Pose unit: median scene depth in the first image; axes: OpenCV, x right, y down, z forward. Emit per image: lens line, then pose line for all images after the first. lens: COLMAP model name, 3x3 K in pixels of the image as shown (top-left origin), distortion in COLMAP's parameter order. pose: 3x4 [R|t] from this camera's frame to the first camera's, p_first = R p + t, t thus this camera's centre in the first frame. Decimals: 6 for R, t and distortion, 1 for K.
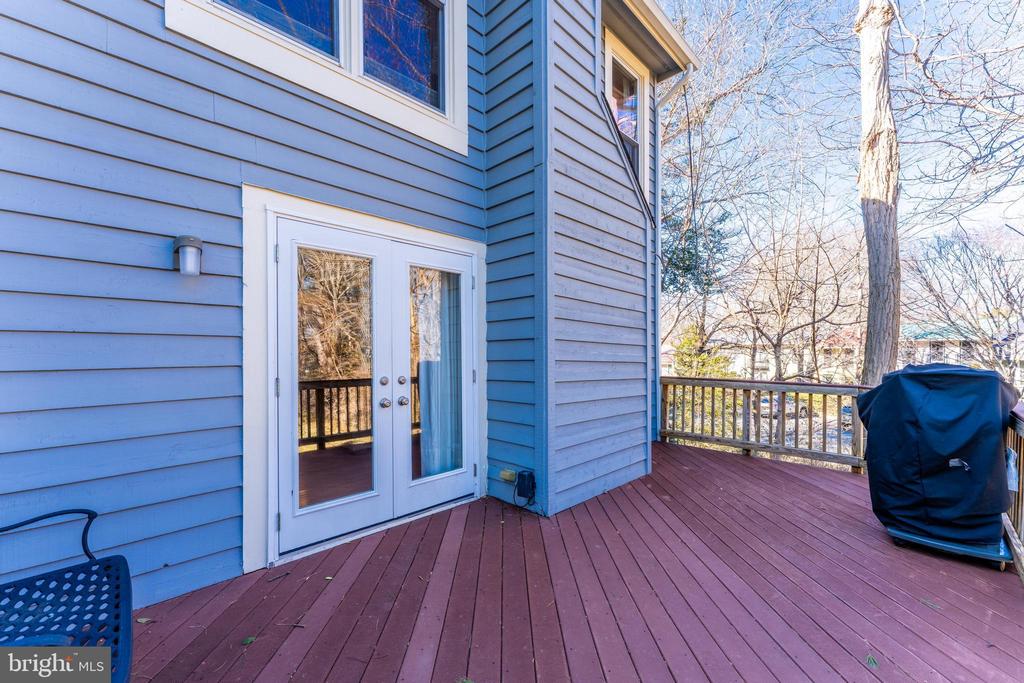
lens RADIAL K [[420.1, 0, 514.4], [0, 420.1, 347.9], [0, 0, 1]] dist [0.000710, -0.000746]
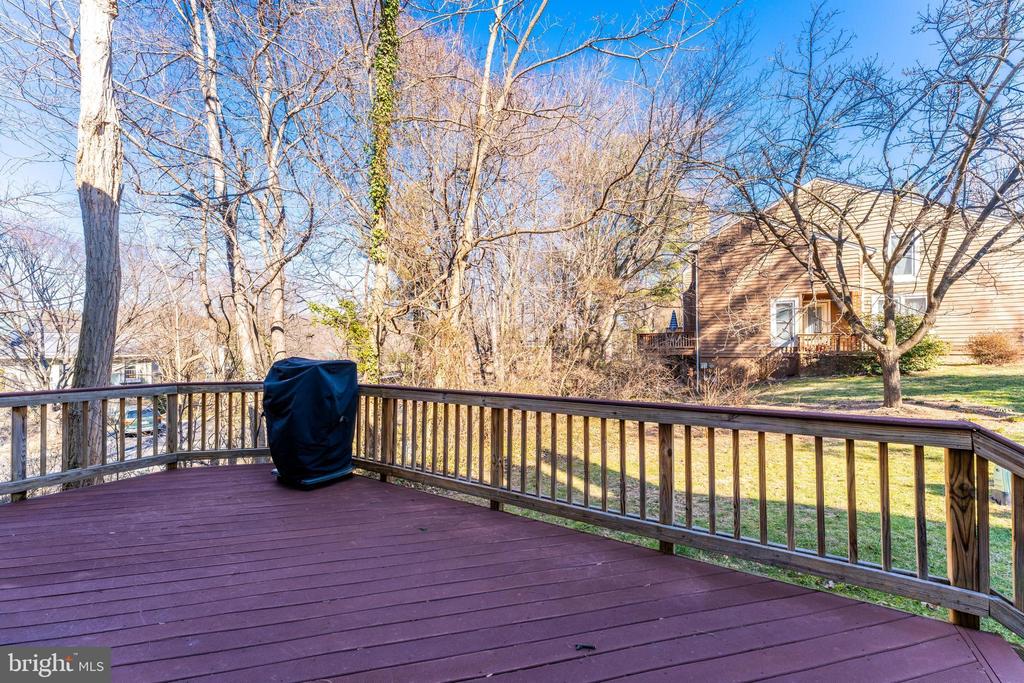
lens RADIAL K [[420.1, 0, 515.2], [0, 420.1, 339.0], [0, 0, 1]] dist [0.000710, -0.000746]
pose [[-0.236974, 0.016776, 0.971371, -0.503052], [0.001582, 0.999856, -0.016882, 0.000806], [-0.971515, -0.002464, -0.236966, 0.575751]]
